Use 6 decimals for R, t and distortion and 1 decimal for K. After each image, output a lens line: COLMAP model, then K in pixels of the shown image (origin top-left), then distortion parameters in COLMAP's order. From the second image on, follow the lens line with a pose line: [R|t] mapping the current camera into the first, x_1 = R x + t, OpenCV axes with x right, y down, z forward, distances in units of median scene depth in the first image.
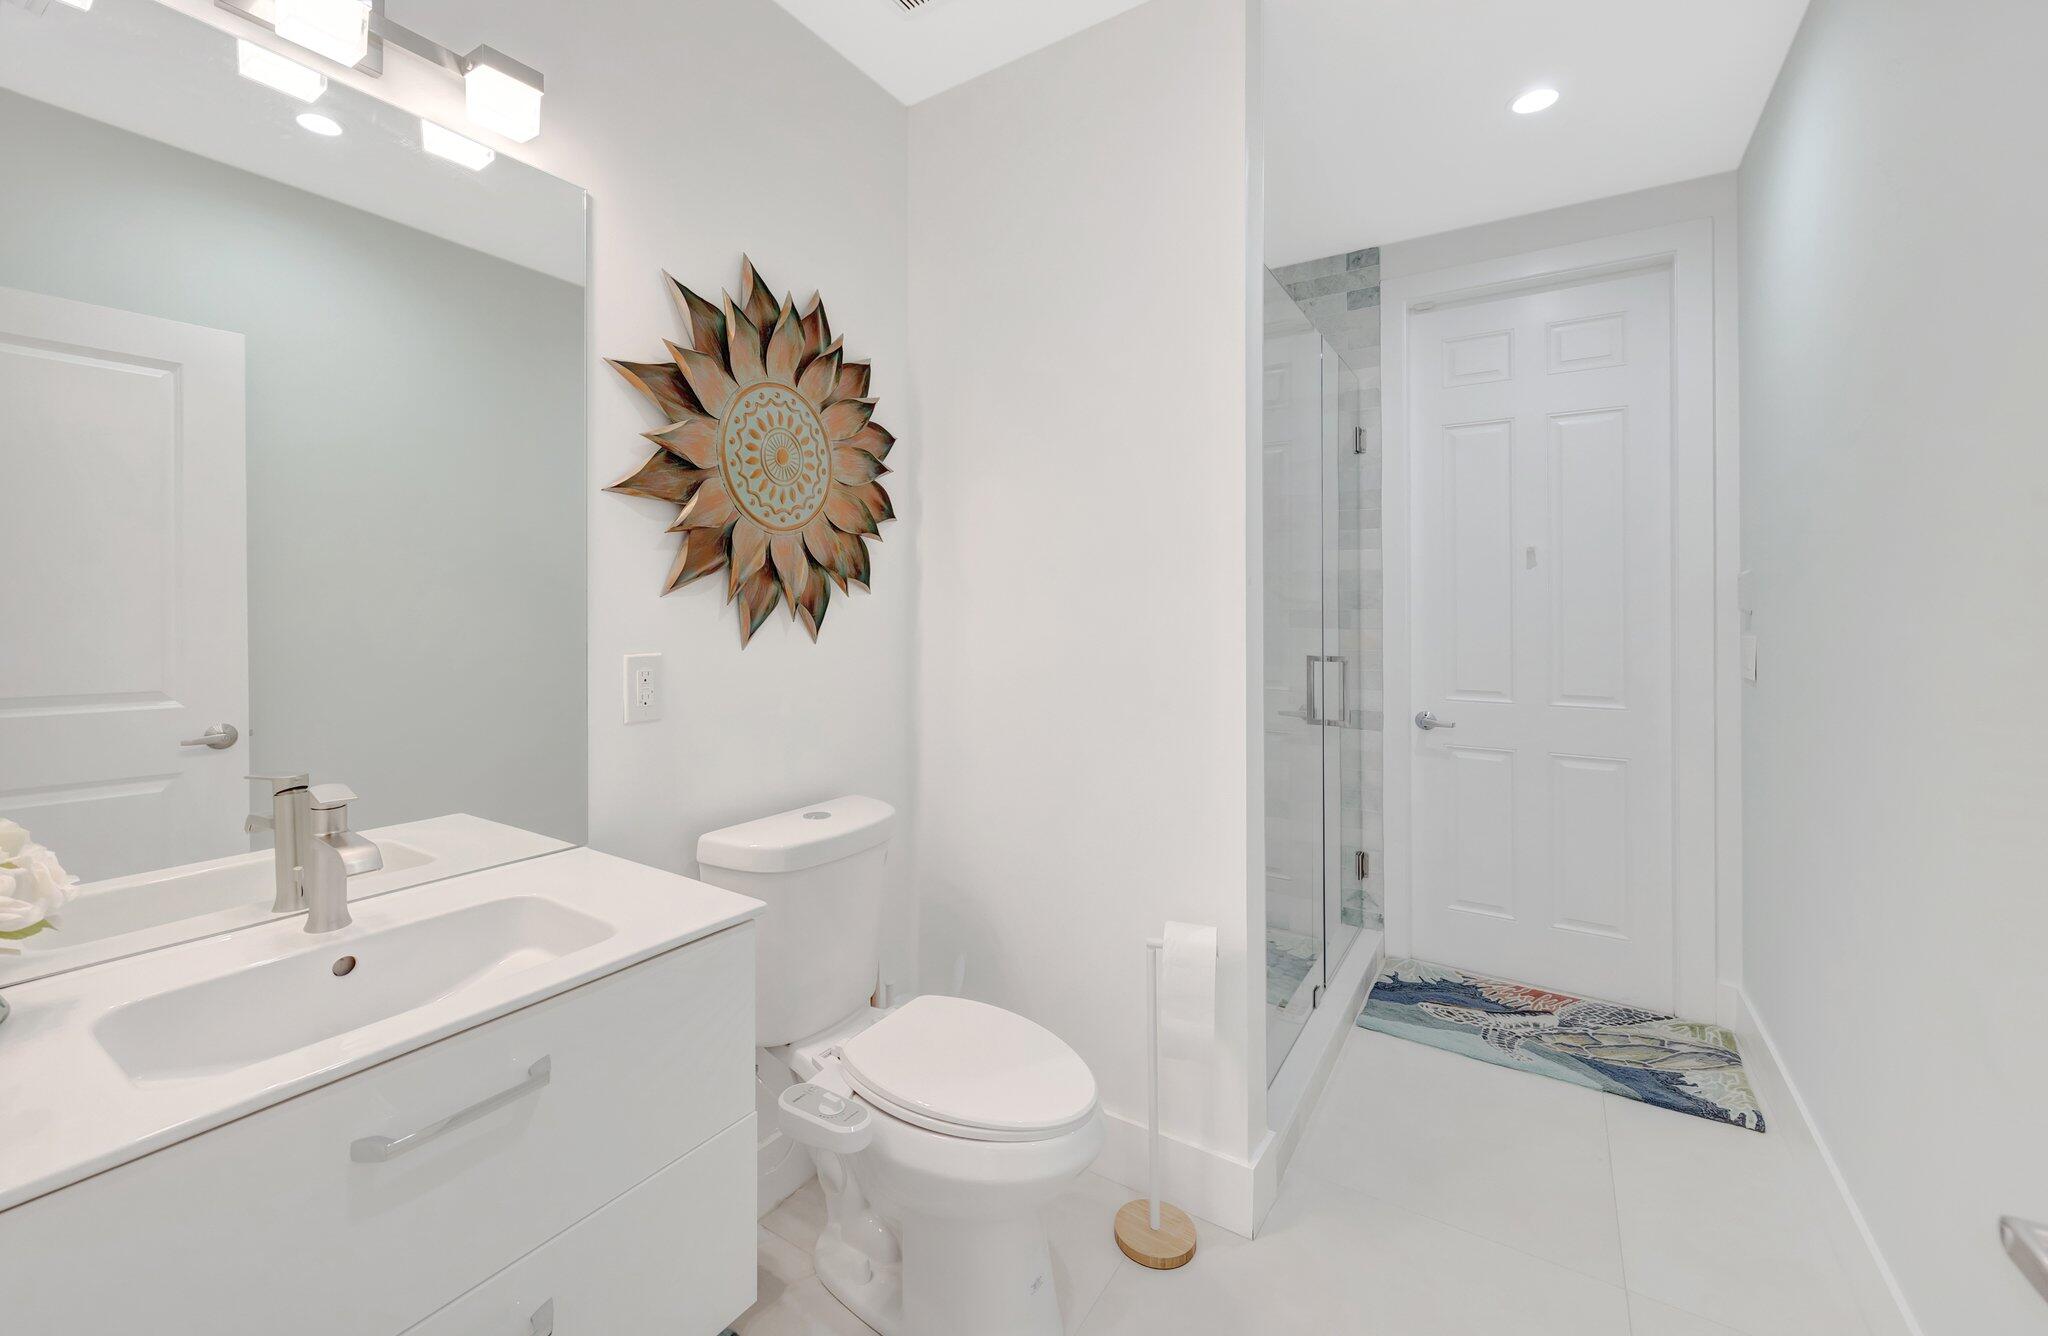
lens RADIAL K [[818.1, 0, 1022.1], [0, 818.1, 603.6], [0, 0, 1]] dist [-0.000143, 0.000000]
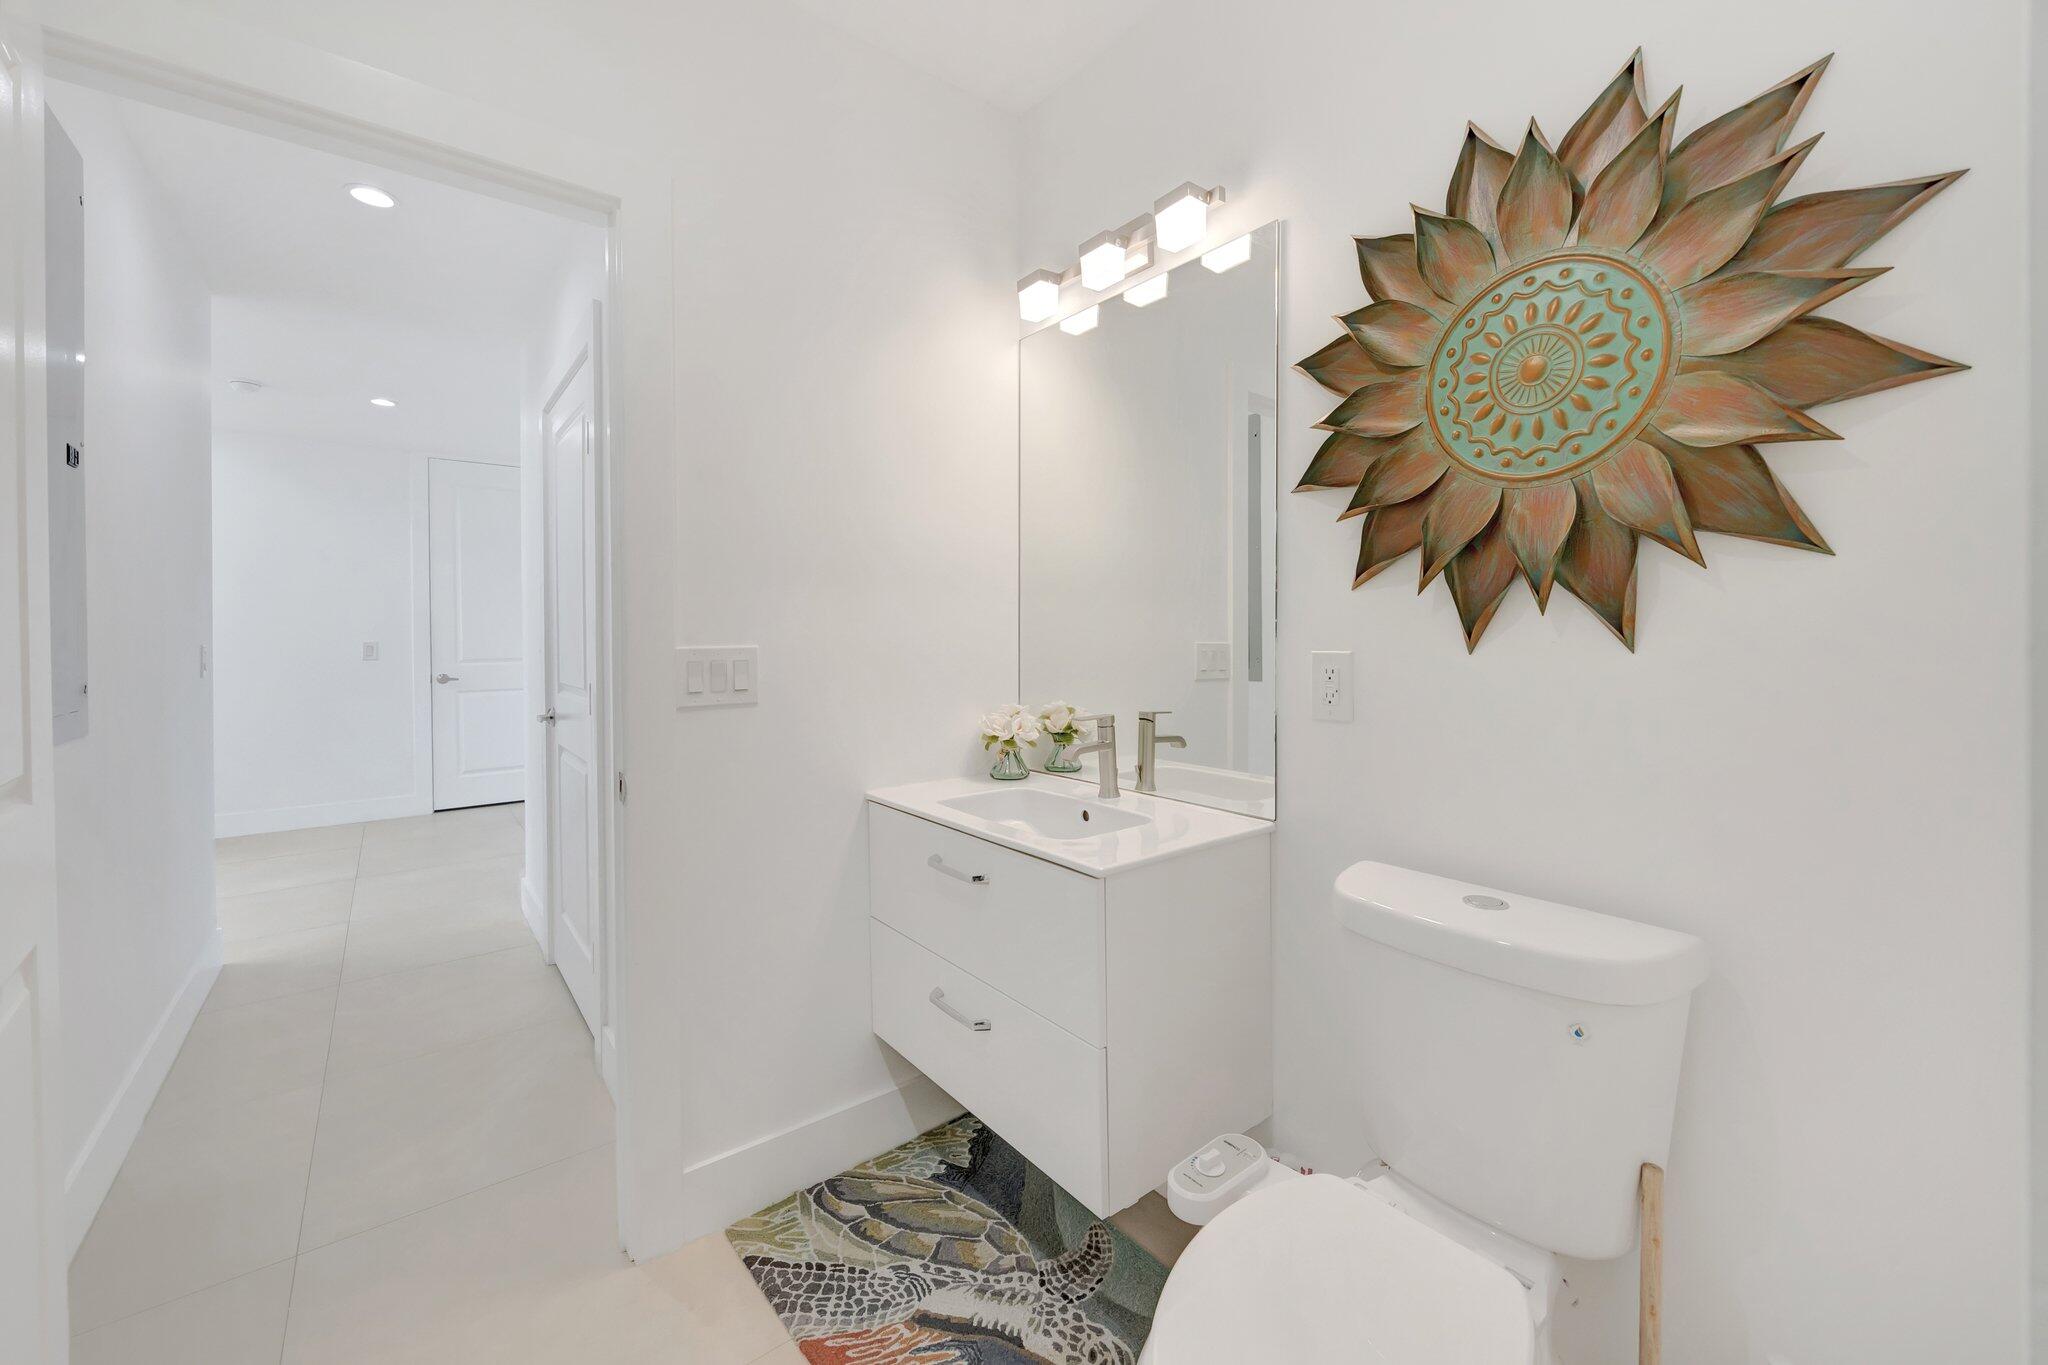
lens RADIAL K [[810.1, 0, 1022.8], [0, 810.1, 648.9], [0, 0, 1]] dist [0.017065, 0.000085]
pose [[-0.329467, 0.016226, -0.944028, 0.483105], [0.001283, 0.999859, 0.016737, 0.036697], [0.944166, 0.004303, -0.329441, 0.834877]]
